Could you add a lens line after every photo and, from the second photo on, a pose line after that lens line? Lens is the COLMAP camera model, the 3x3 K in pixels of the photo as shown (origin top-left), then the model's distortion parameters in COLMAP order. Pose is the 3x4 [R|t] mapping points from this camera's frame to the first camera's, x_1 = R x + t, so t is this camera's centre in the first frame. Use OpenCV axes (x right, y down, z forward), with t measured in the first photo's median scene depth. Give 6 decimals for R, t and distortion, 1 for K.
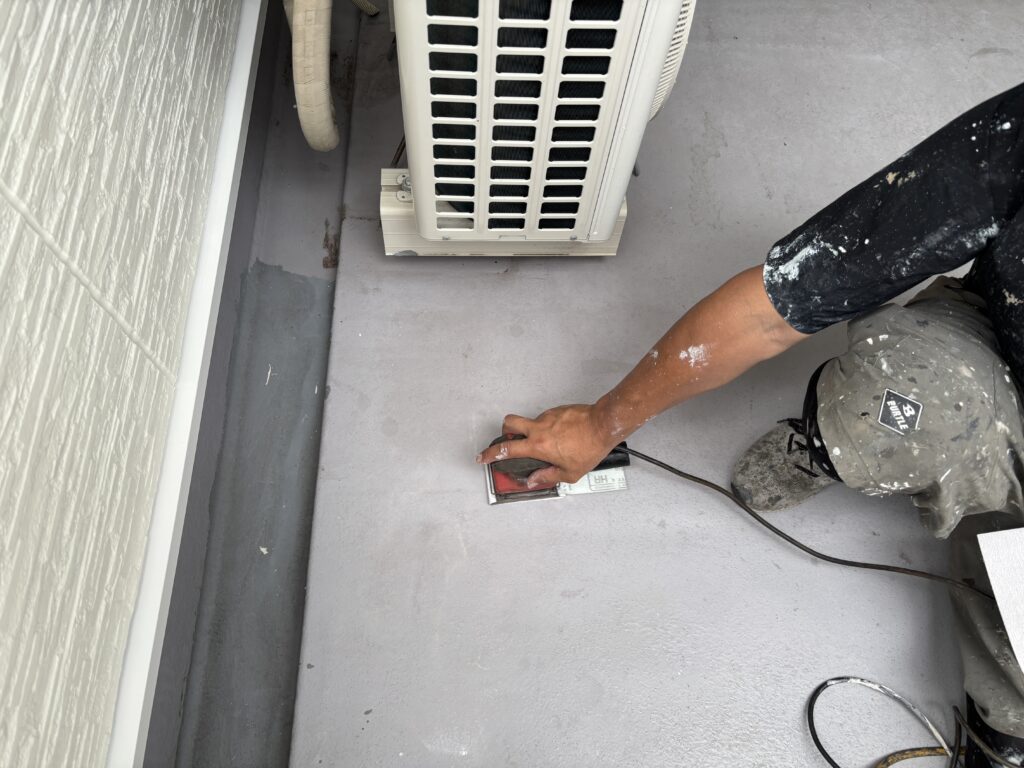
lens RADIAL K [[777.9, 0, 512.0], [0, 777.9, 384.0], [0, 0, 1]] dist [0.043759, -0.052614]
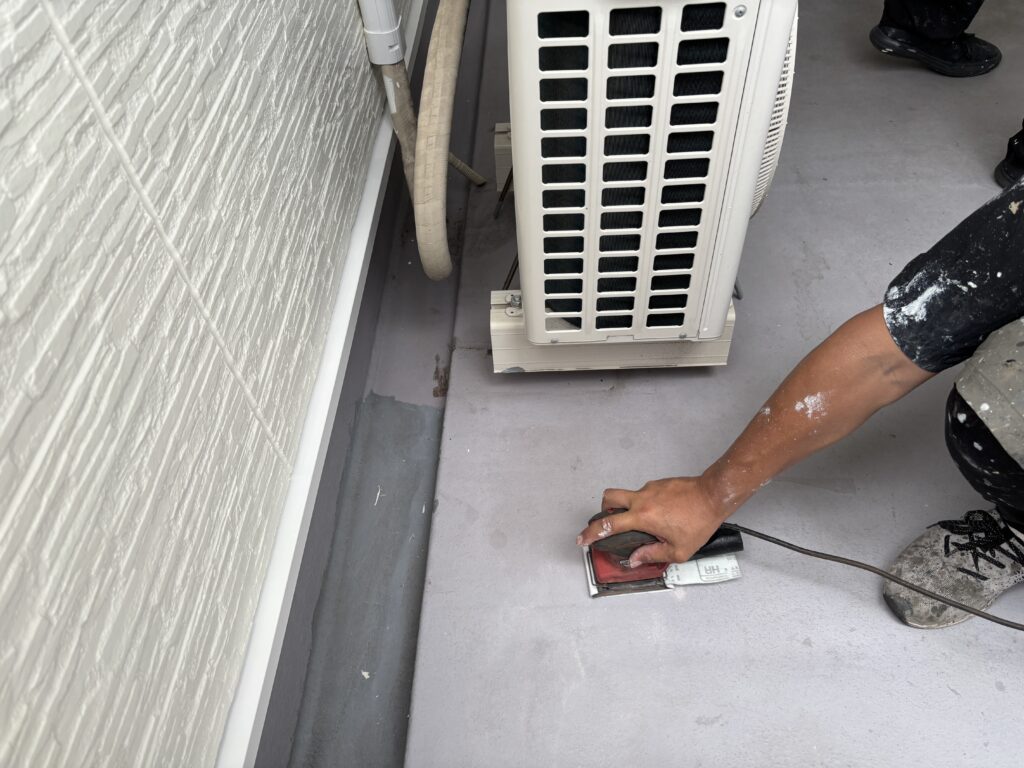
lens RADIAL K [[782.1, 0, 512.0], [0, 782.1, 384.0], [0, 0, 1]] dist [0.021098, -0.002038]
pose [[0.992673, -0.037741, -0.114784, -0.027575], [0.005142, 0.962301, -0.271936, 0.155653], [0.120720, 0.269354, 0.955445, 0.040921]]
